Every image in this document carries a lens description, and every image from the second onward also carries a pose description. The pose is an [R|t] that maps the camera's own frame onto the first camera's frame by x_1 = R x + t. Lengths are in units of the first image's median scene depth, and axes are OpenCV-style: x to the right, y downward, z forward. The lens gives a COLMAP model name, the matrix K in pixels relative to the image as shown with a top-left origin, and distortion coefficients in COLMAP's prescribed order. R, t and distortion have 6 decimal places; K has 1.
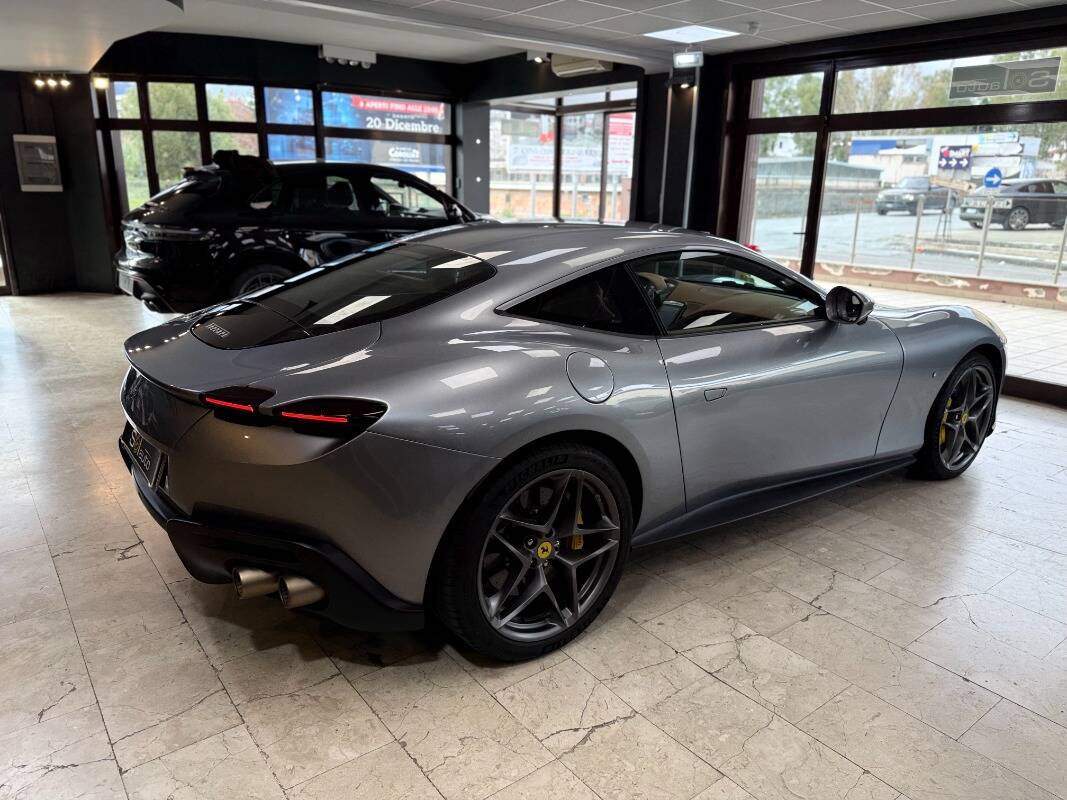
lens RADIAL K [[750.7, 0, 530.7], [0, 750.7, 403.0], [0, 0, 1]] dist [0.014497, -0.024026]
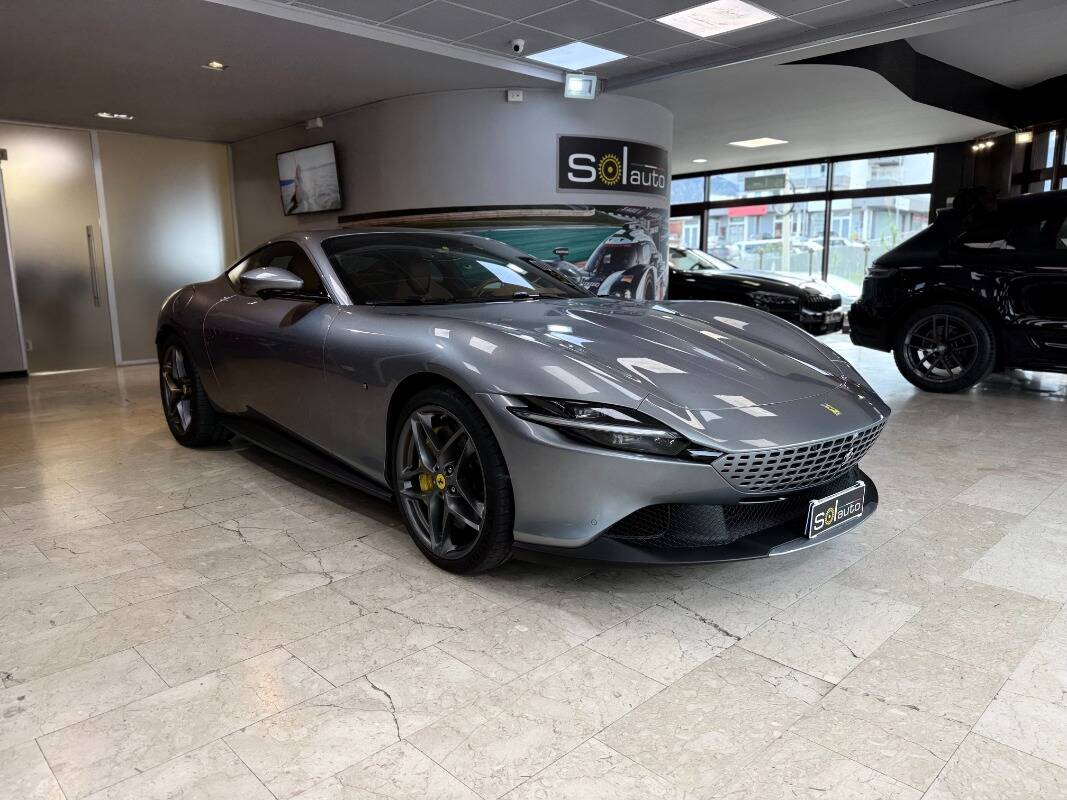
lens RADIAL K [[747.8, 0, 533.5], [0, 747.8, 400.0], [0, 0, 1]] dist [0.025659, -0.036037]
pose [[0.121675, 0.153636, -0.980608, 0.418999], [-0.263977, 0.957377, 0.117242, -0.039896], [0.956824, 0.244593, 0.157045, 0.334210]]
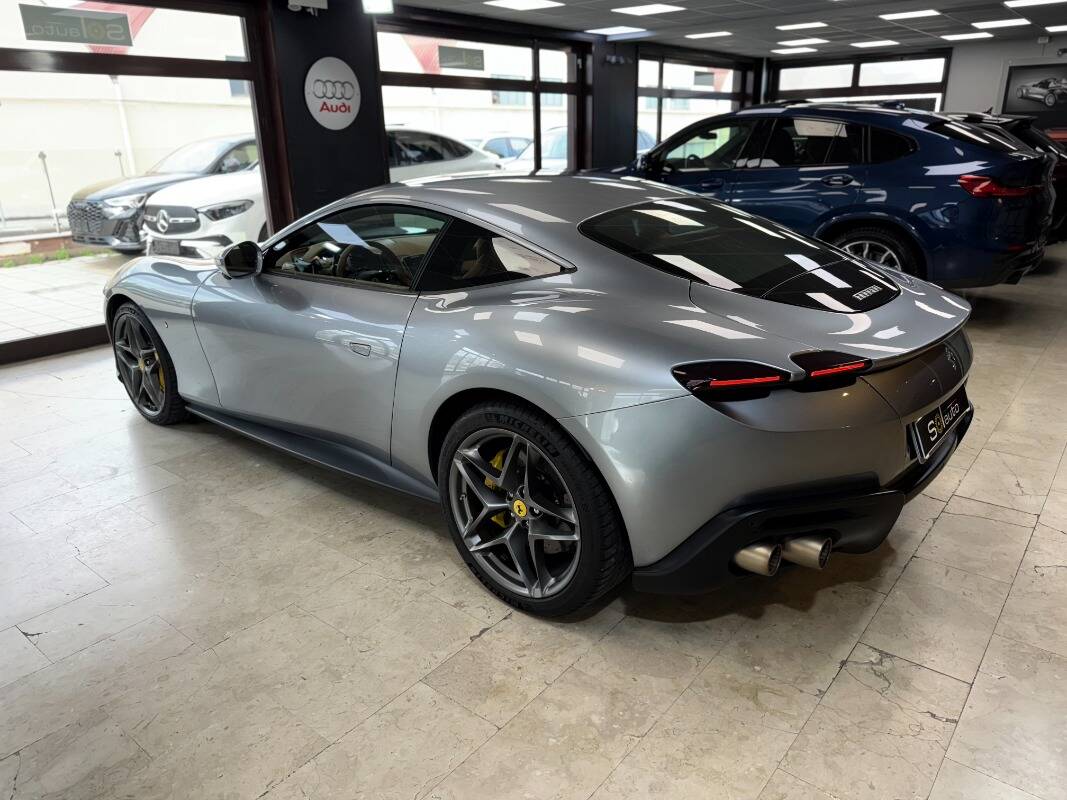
lens RADIAL K [[750.7, 0, 530.7], [0, 750.7, 403.0], [0, 0, 1]] dist [0.014497, -0.024026]
pose [[-0.227801, -0.341825, 0.911736, -0.391753], [0.287629, 0.870947, 0.398398, -0.150602], [-0.930256, 0.352997, -0.100083, 0.488753]]
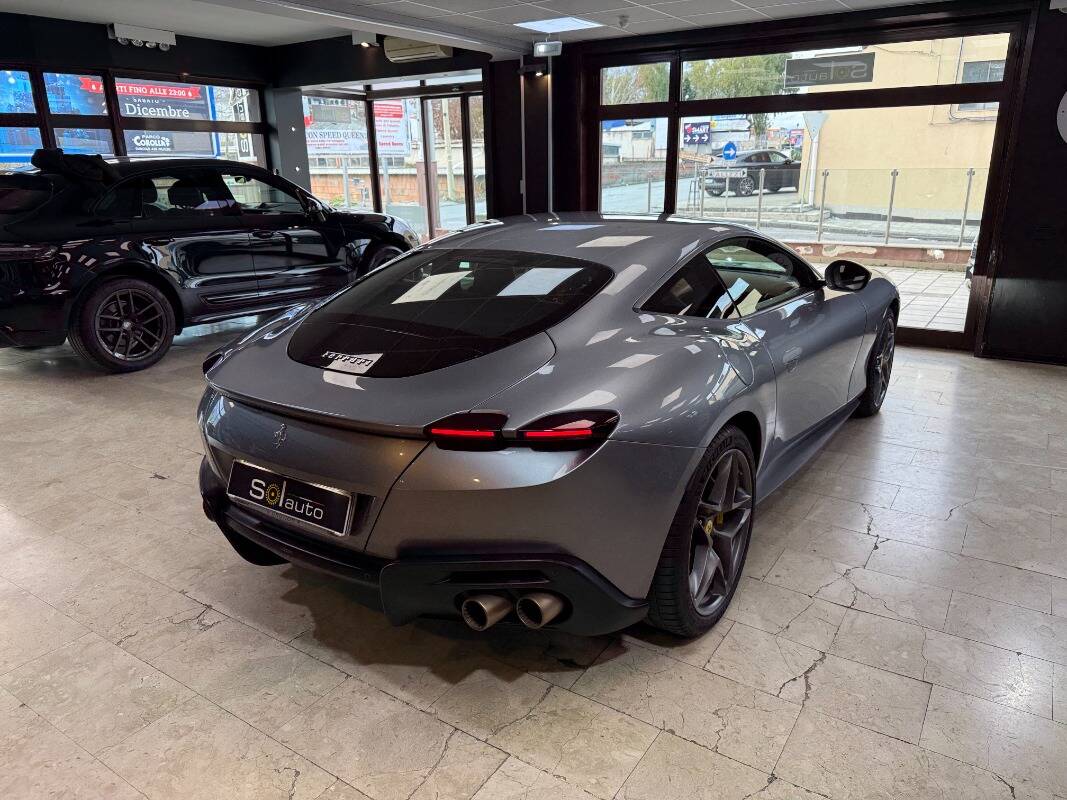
lens RADIAL K [[749.3, 0, 533.5], [0, 749.3, 400.0], [0, 0, 1]] dist [0.032737, -0.042622]
pose [[0.944319, -0.128908, 0.302728, -0.153885], [0.122900, 0.991656, 0.038899, -0.016873], [-0.305217, 0.000473, 0.952283, 0.015944]]
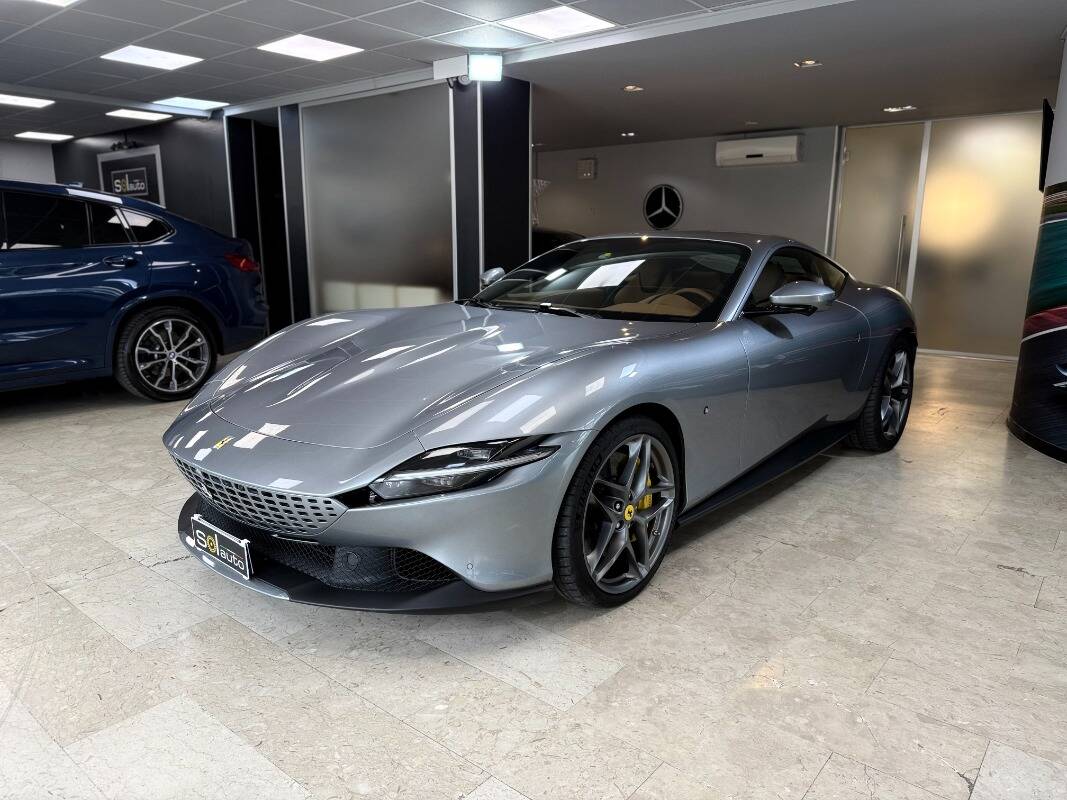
lens RADIAL K [[745.3, 0, 539.0], [0, 745.3, 400.7], [0, 0, 1]] dist [0.082269, -0.100625]
pose [[-0.972949, 0.018905, -0.230246, 0.069425], [-0.092255, 0.881935, 0.462256, -0.202626], [0.211801, 0.470992, -0.856333, 0.789099]]
